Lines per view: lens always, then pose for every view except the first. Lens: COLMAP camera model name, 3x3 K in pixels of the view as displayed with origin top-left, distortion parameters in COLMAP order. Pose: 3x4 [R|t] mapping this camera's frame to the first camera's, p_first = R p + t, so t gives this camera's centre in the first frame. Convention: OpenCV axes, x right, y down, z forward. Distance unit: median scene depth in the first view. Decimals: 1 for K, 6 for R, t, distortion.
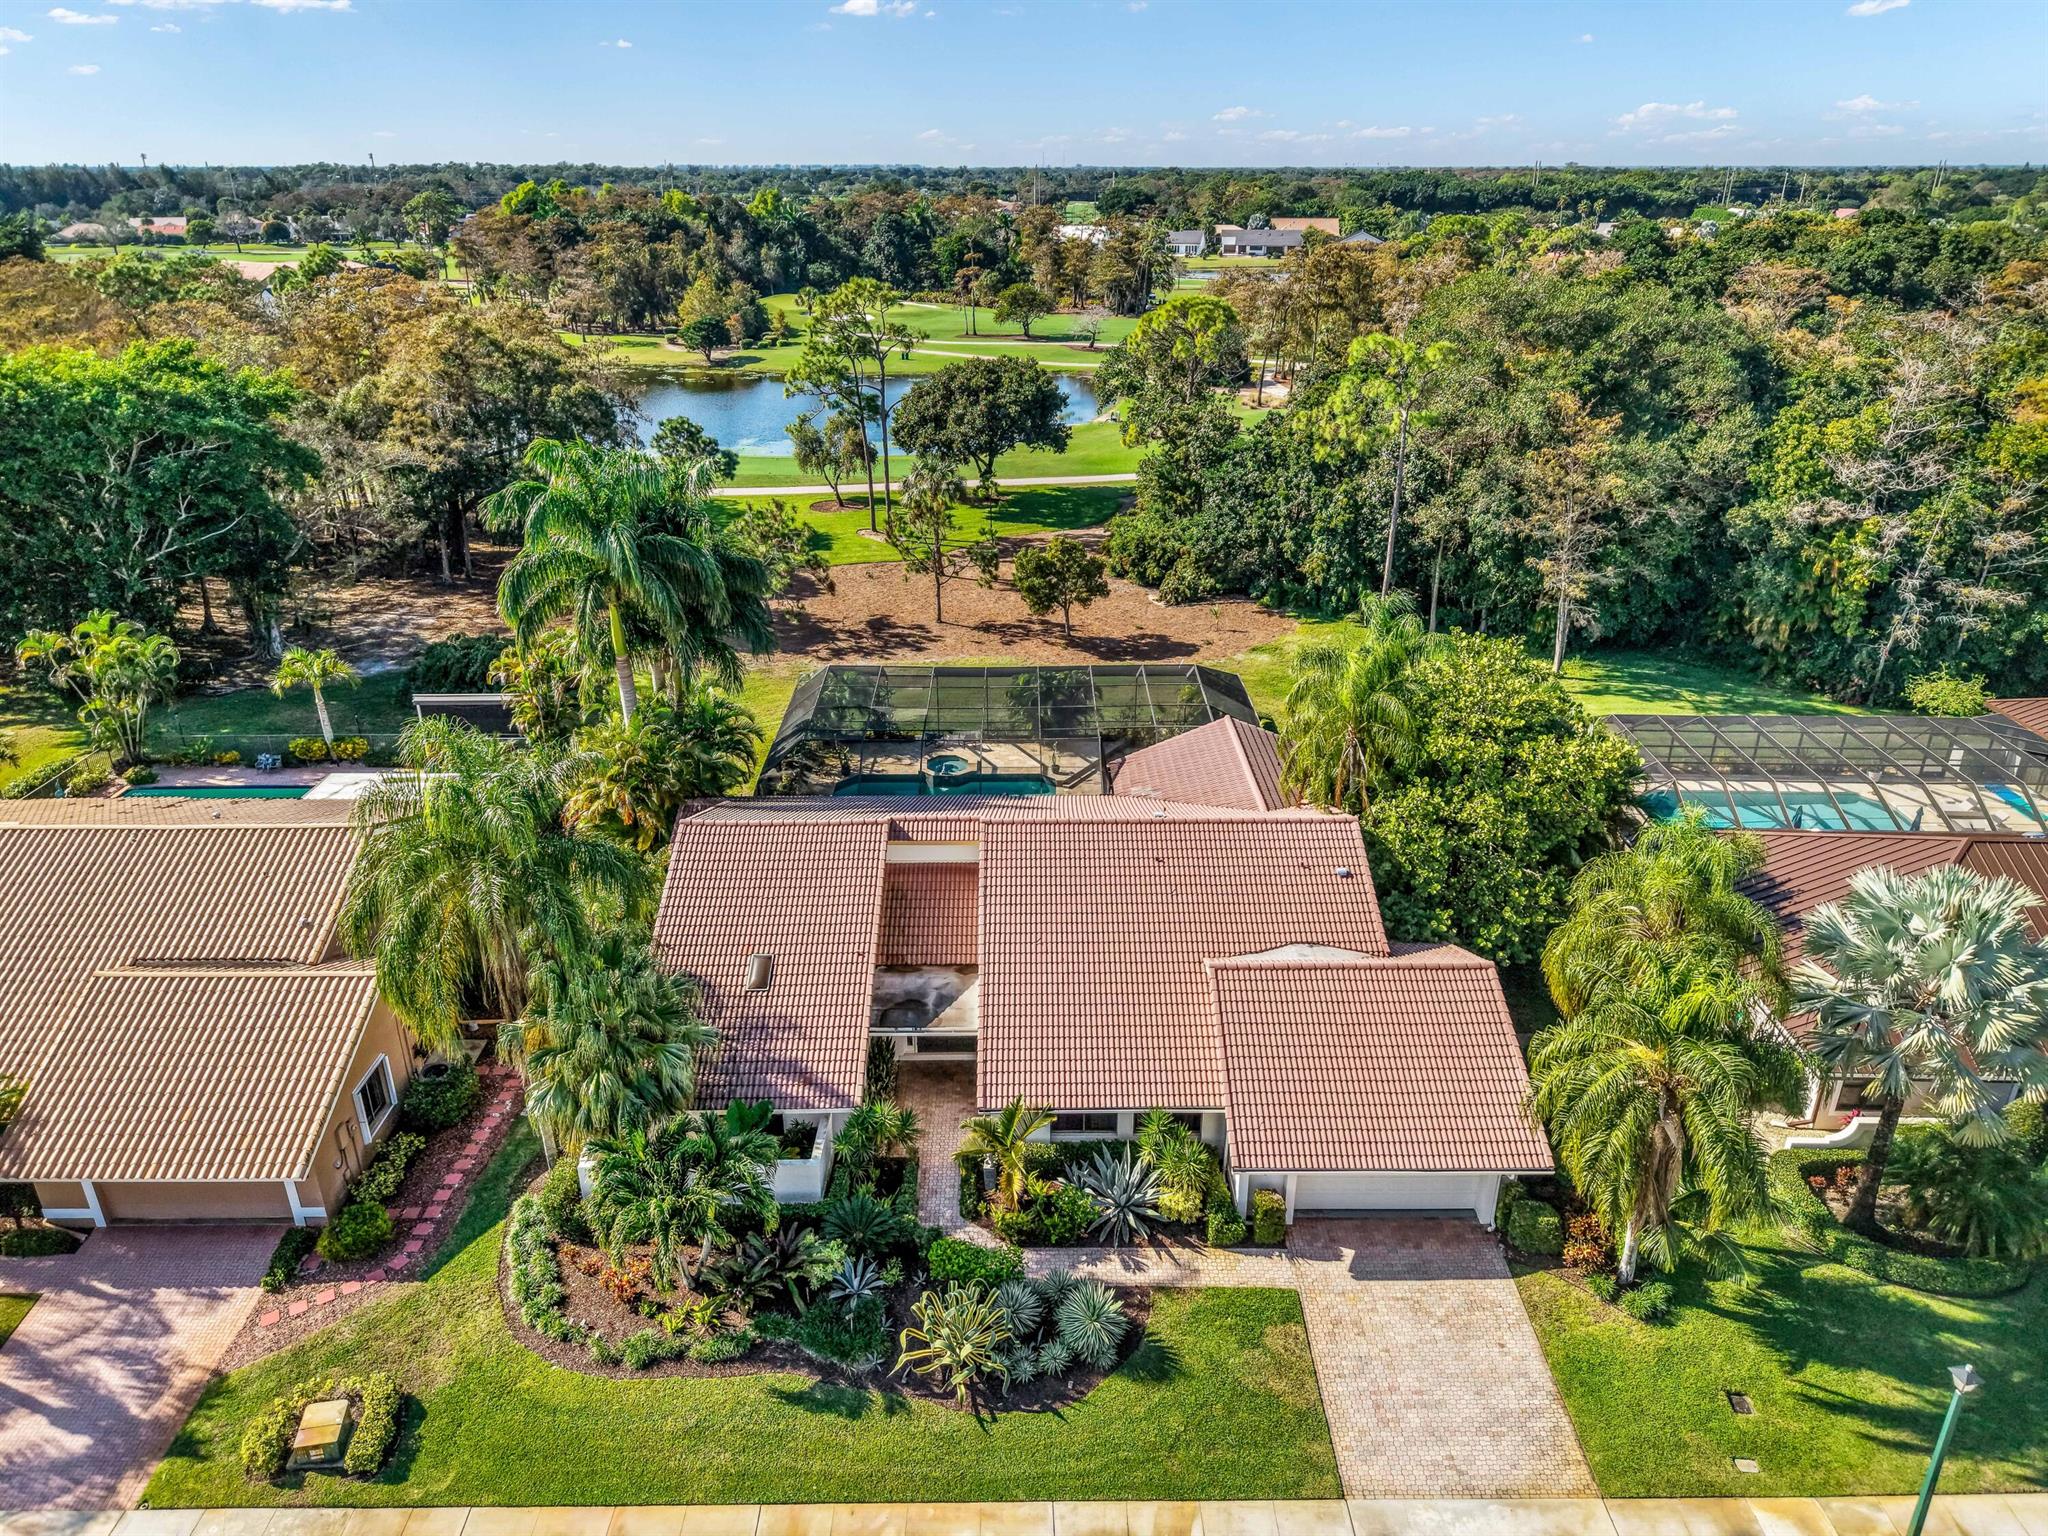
lens RADIAL K [[1364.6, 0, 1014.6], [0, 1364.6, 787.5], [0, 0, 1]] dist [0.037826, -0.038515]
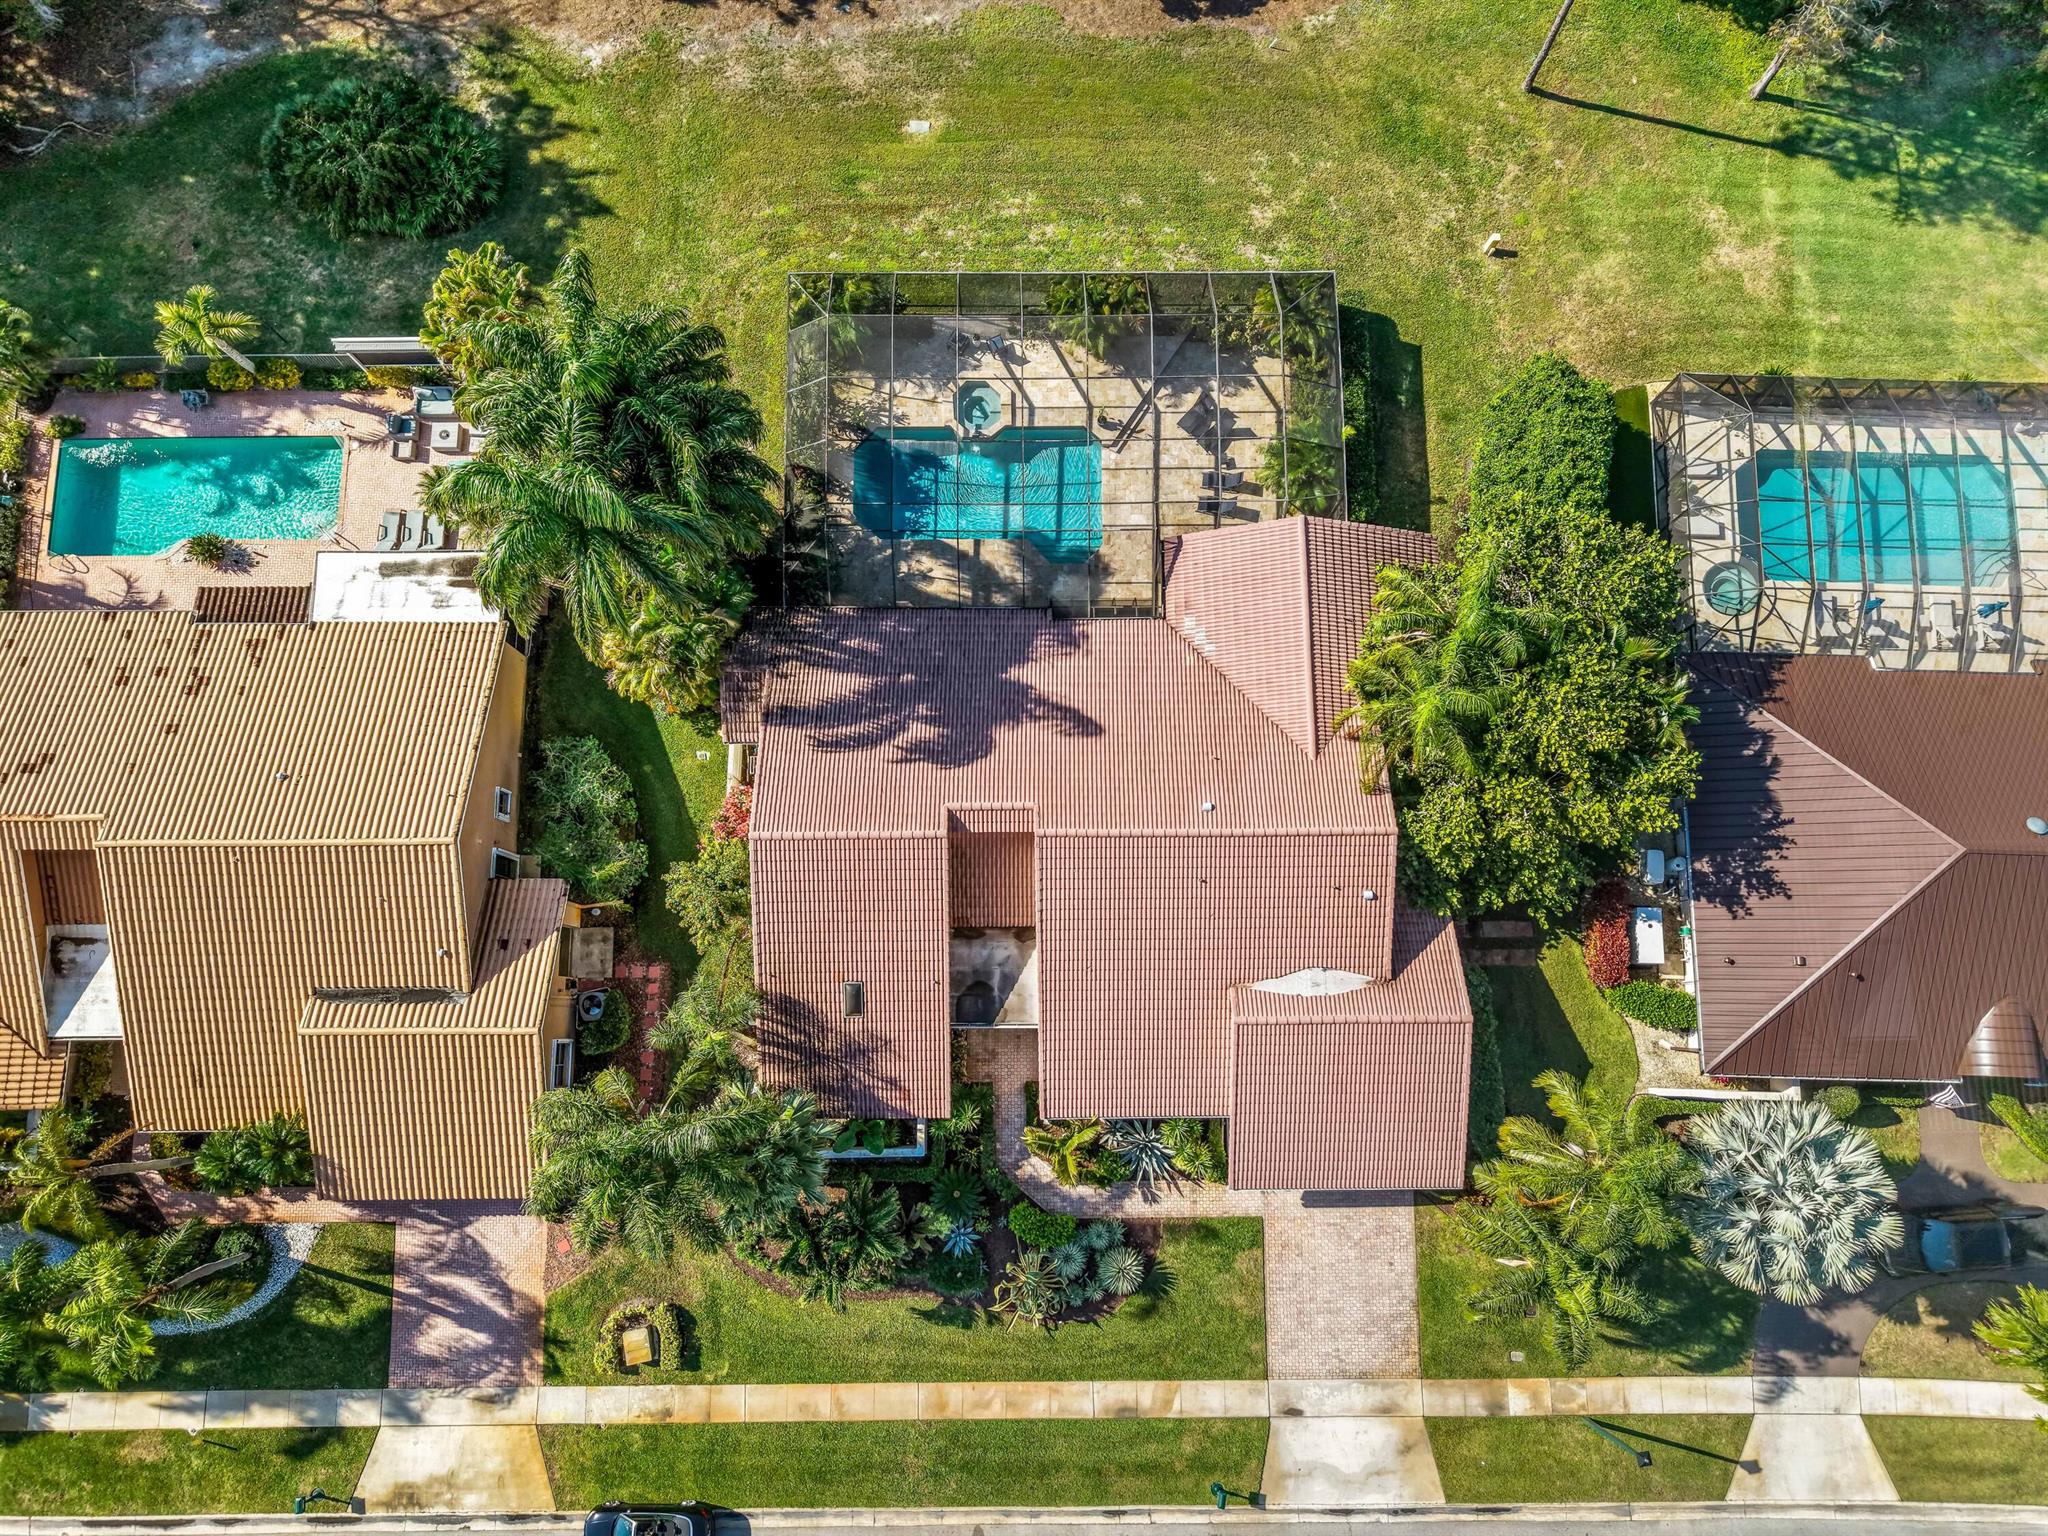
lens RADIAL K [[1364.6, 0, 1019.7], [0, 1364.6, 760.8], [0, 0, 1]] dist [0.037826, -0.038515]
pose [[0.999956, -0.009387, 0.000884, -0.020048], [0.004678, 0.575318, 0.817917, -0.464669], [-0.008186, -0.817876, 0.575336, 0.238770]]
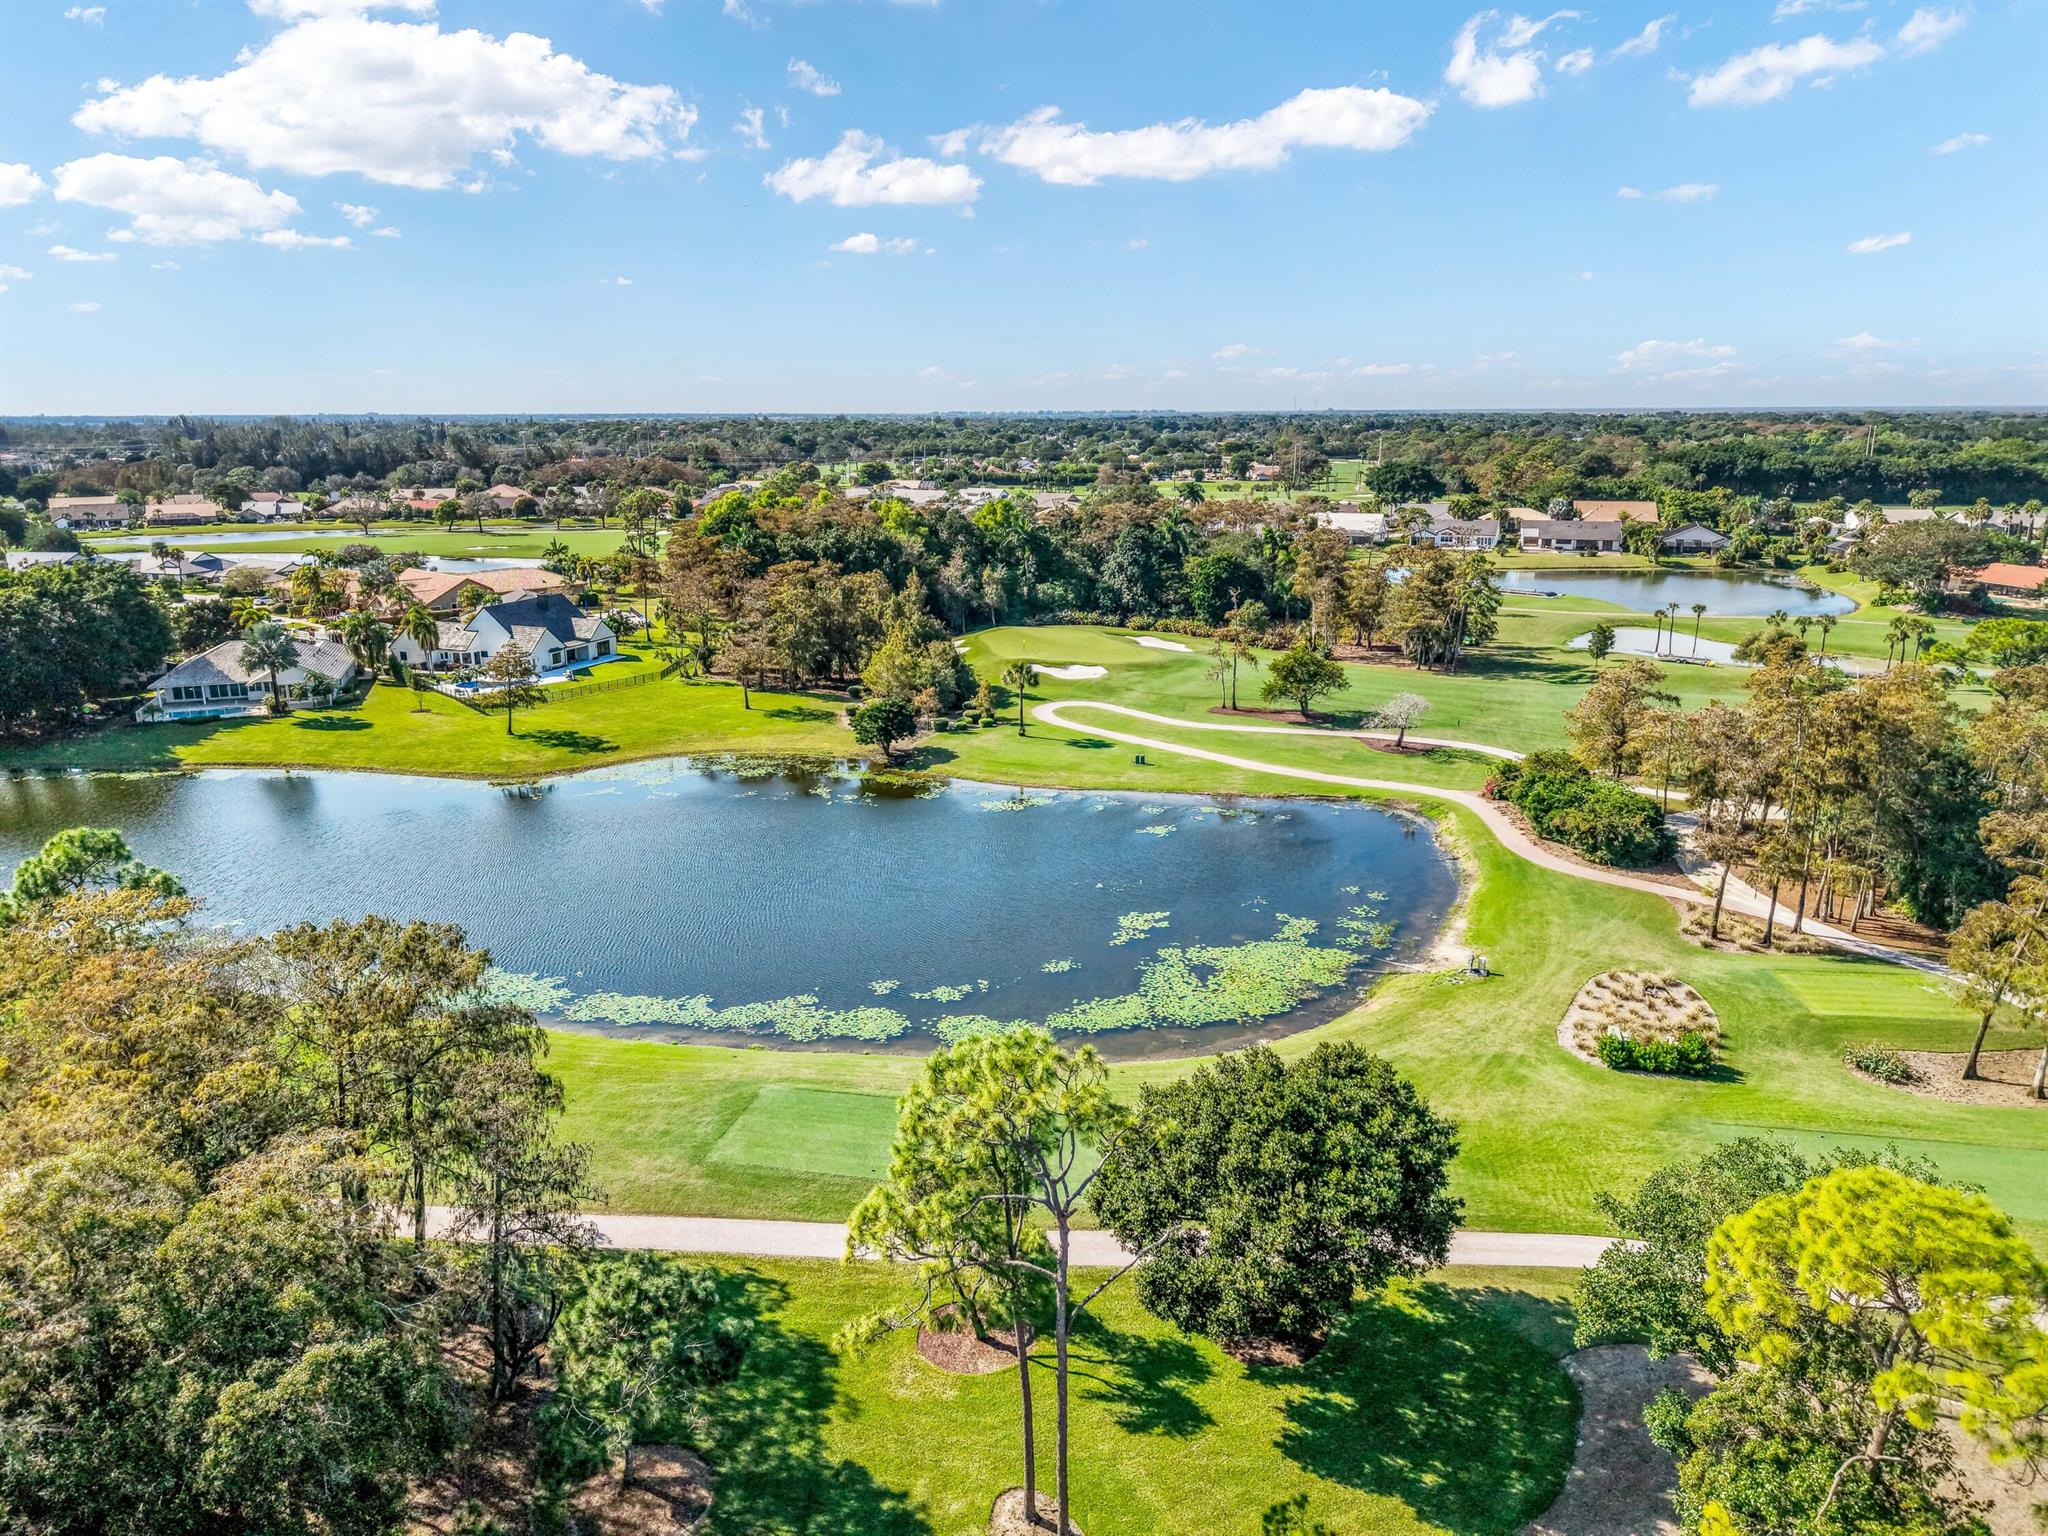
lens RADIAL K [[1364.6, 0, 1017.0], [0, 1364.6, 762.4], [0, 0, 1]] dist [0.037826, -0.038515]
pose [[0.984985, 0.039856, -0.167978, -0.056854], [-0.067905, 0.984002, -0.164707, -0.466465], [0.158726, 0.173640, 0.971934, 0.678508]]
